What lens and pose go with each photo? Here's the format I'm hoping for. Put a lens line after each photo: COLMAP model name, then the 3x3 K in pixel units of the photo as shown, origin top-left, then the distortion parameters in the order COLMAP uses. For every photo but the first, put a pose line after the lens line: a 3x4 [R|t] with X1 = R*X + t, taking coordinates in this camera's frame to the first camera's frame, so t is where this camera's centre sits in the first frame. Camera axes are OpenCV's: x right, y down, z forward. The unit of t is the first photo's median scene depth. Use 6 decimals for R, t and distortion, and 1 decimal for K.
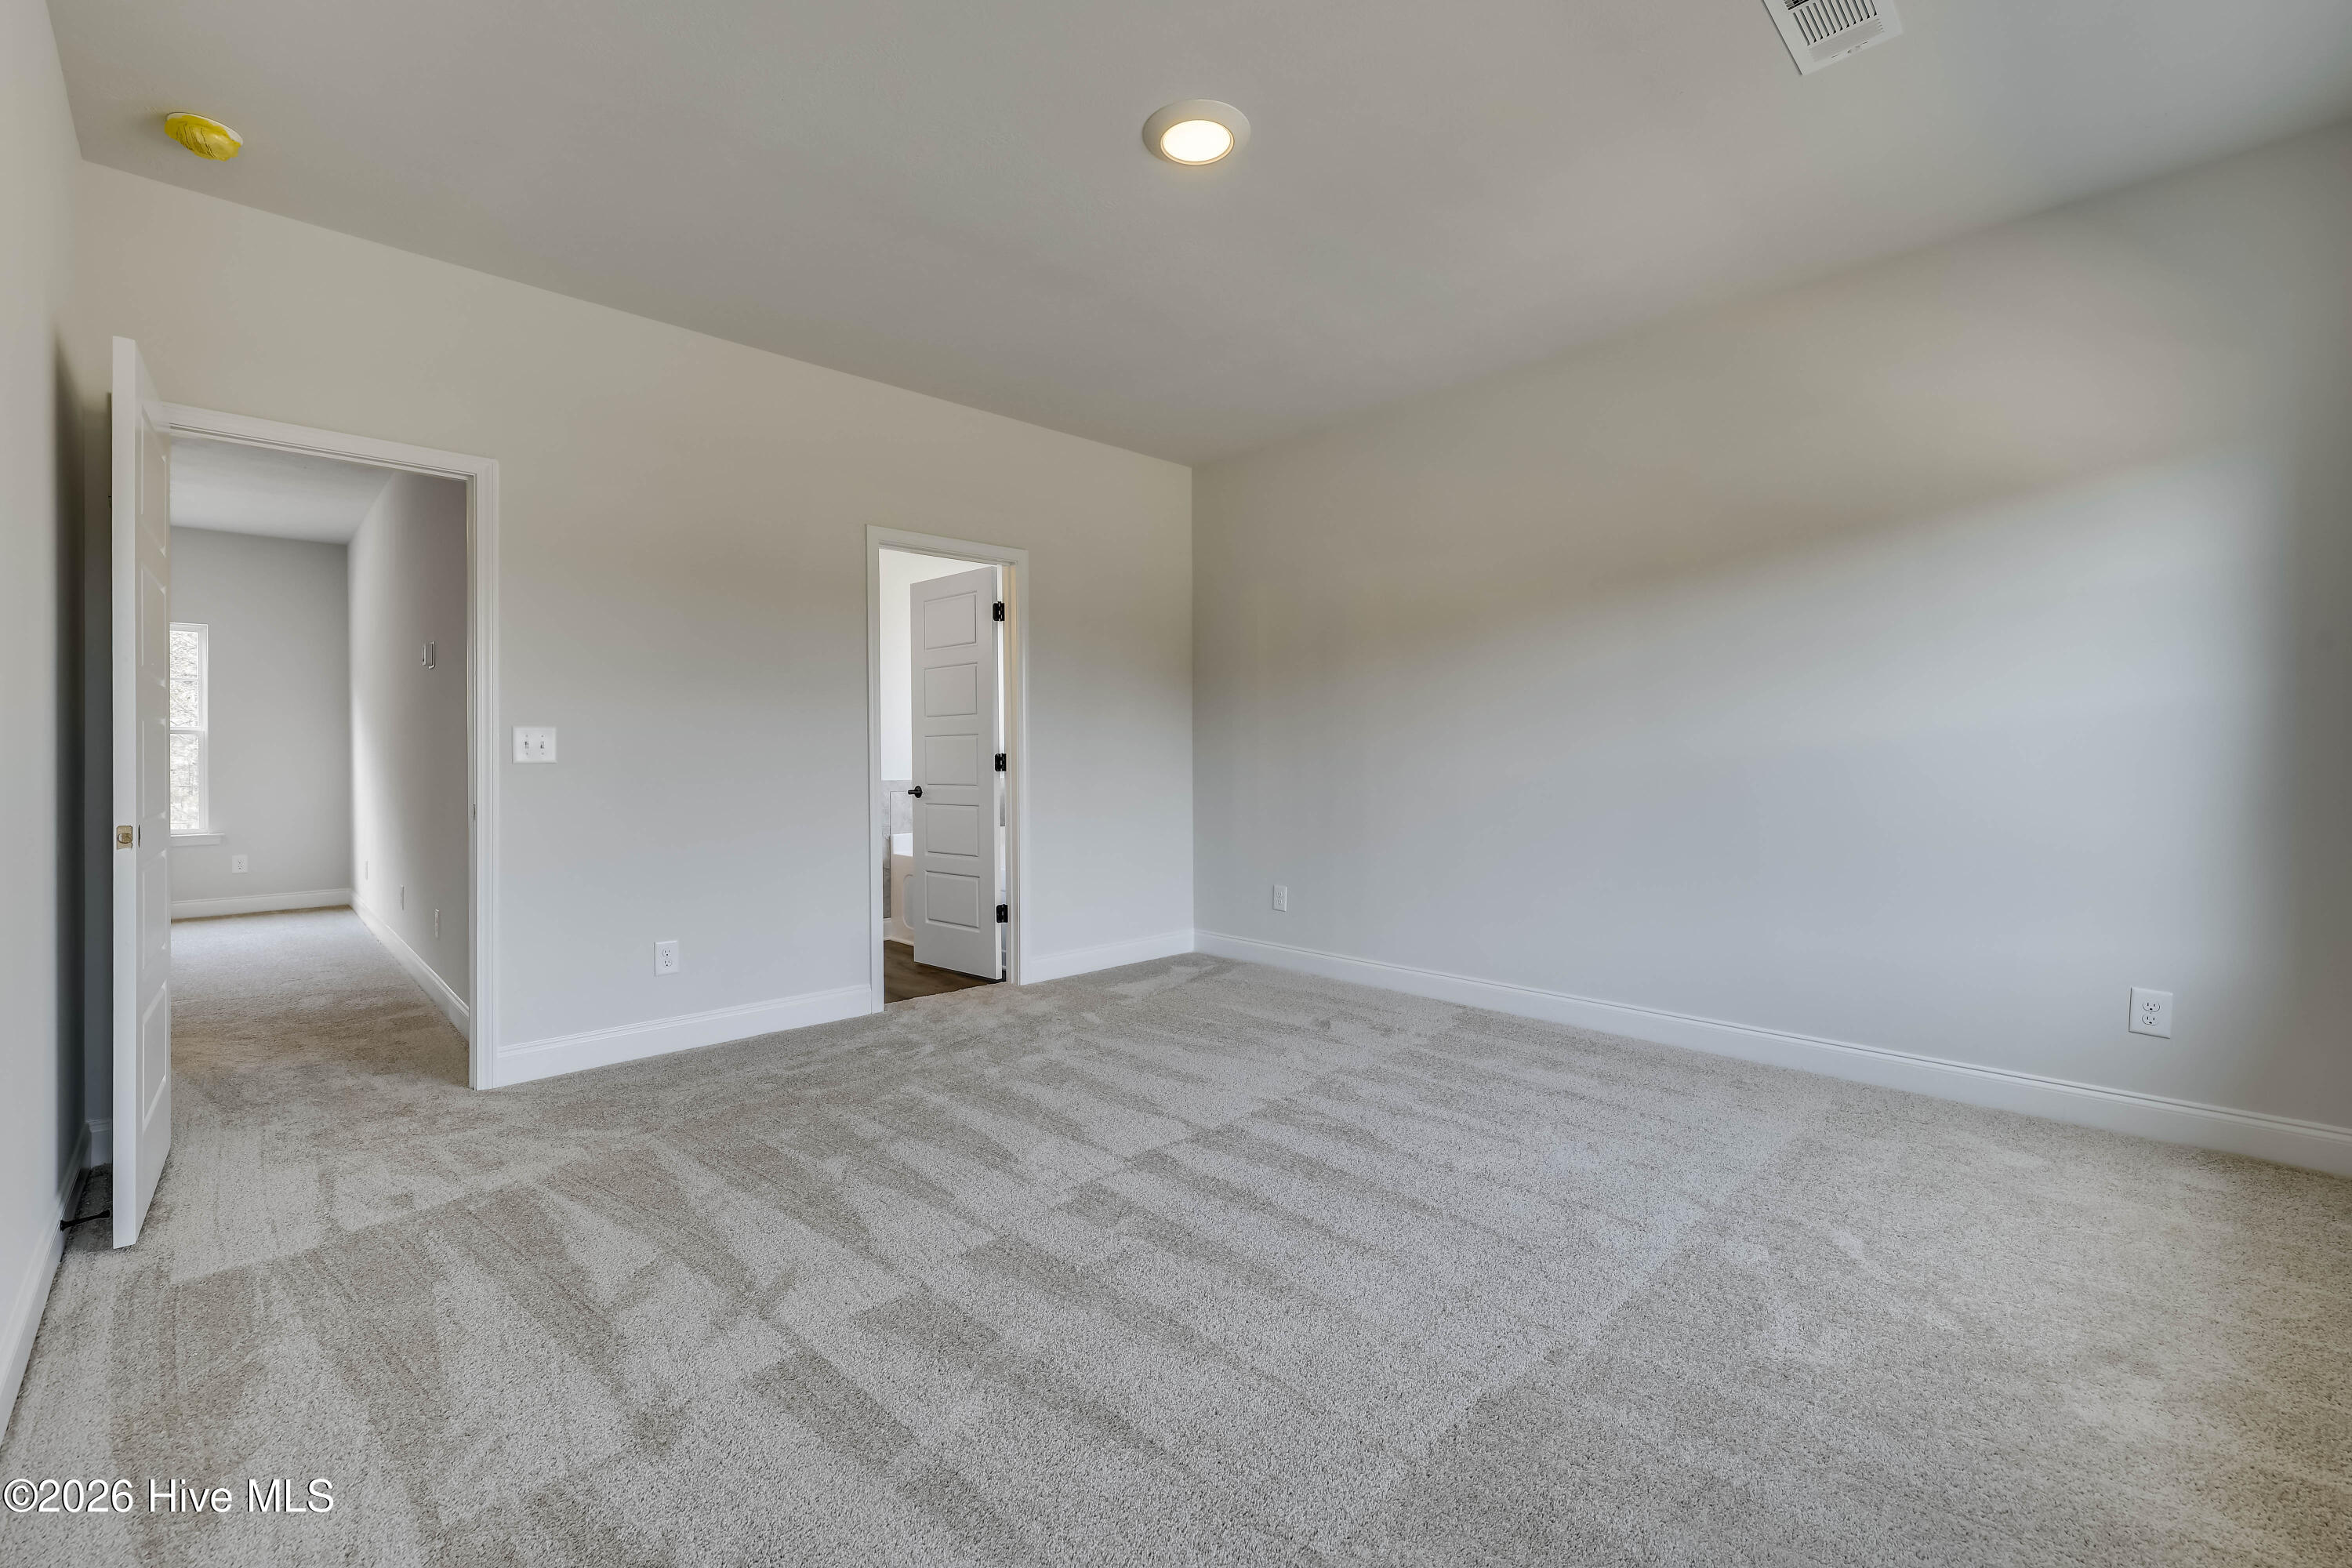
lens RADIAL K [[996.1, 0, 1165.1], [0, 996.1, 754.5], [0, 0, 1]] dist [0.002106, 0.000611]
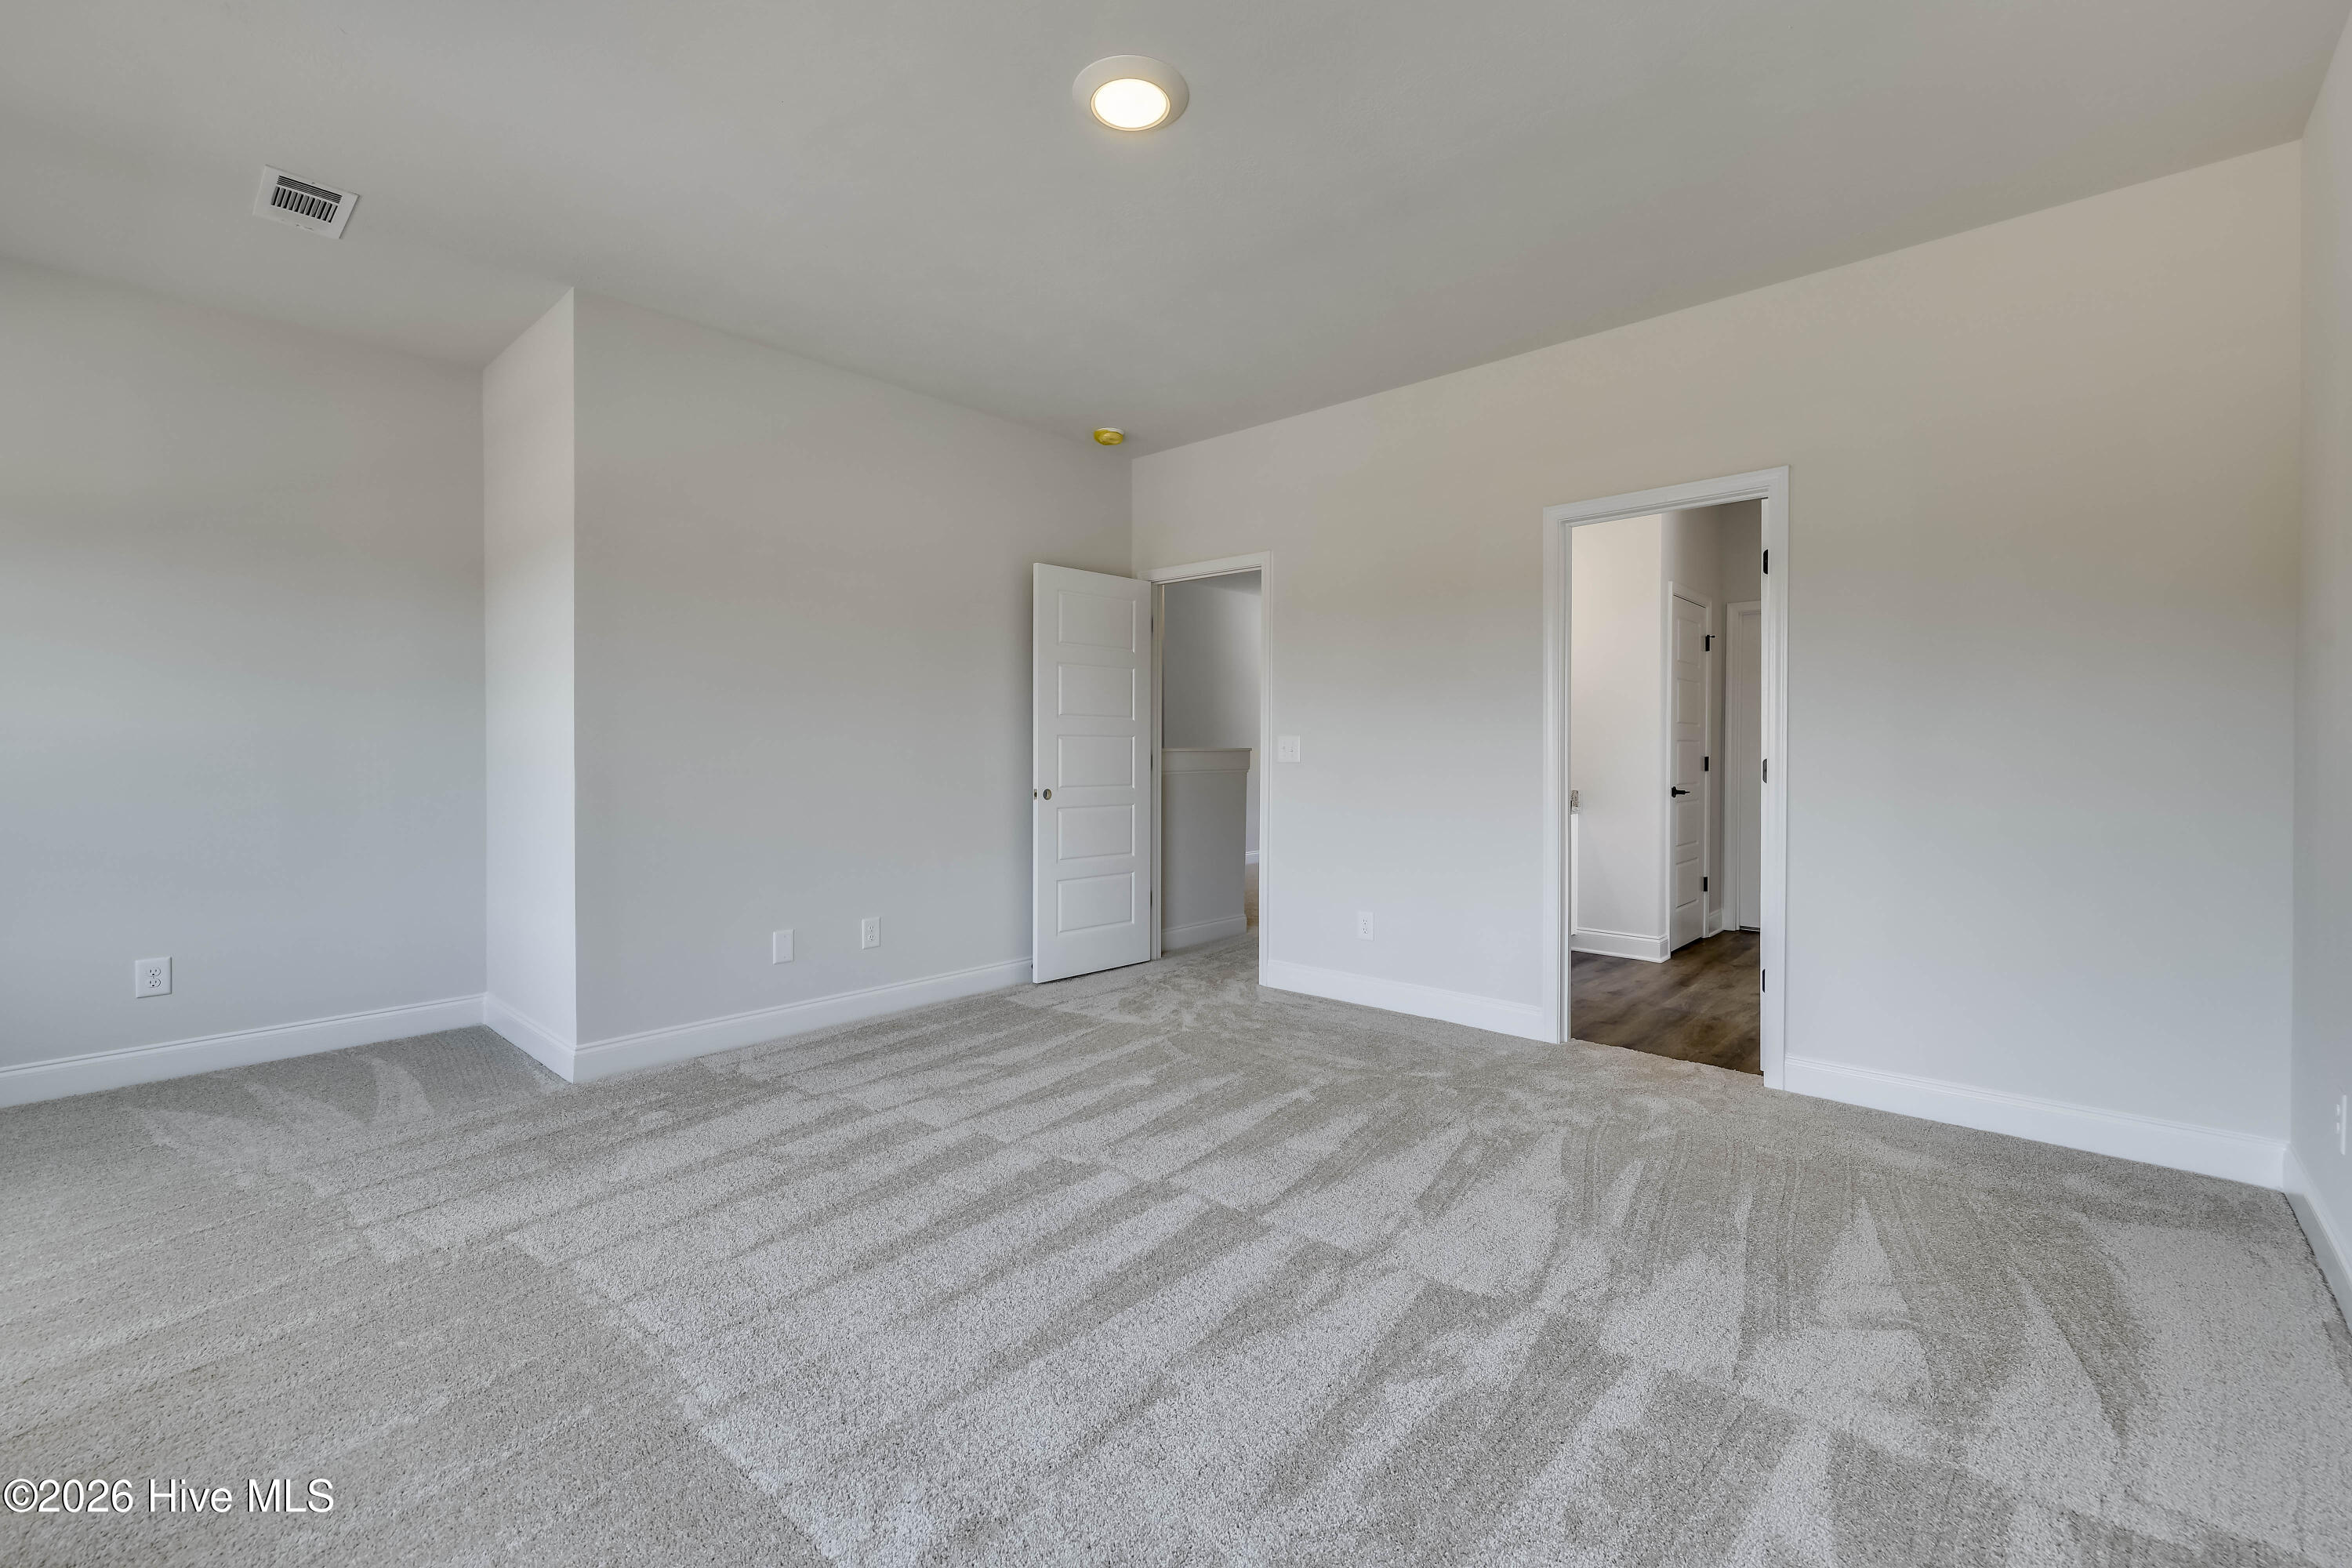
lens RADIAL K [[996.1, 0, 1165.1], [0, 996.1, 754.5], [0, 0, 1]] dist [0.002106, 0.000611]
pose [[0.067700, -0.001680, -0.997704, 0.790277], [-0.005715, 0.999982, -0.002071, 0.007326], [0.997689, 0.005842, 0.067690, 0.823652]]
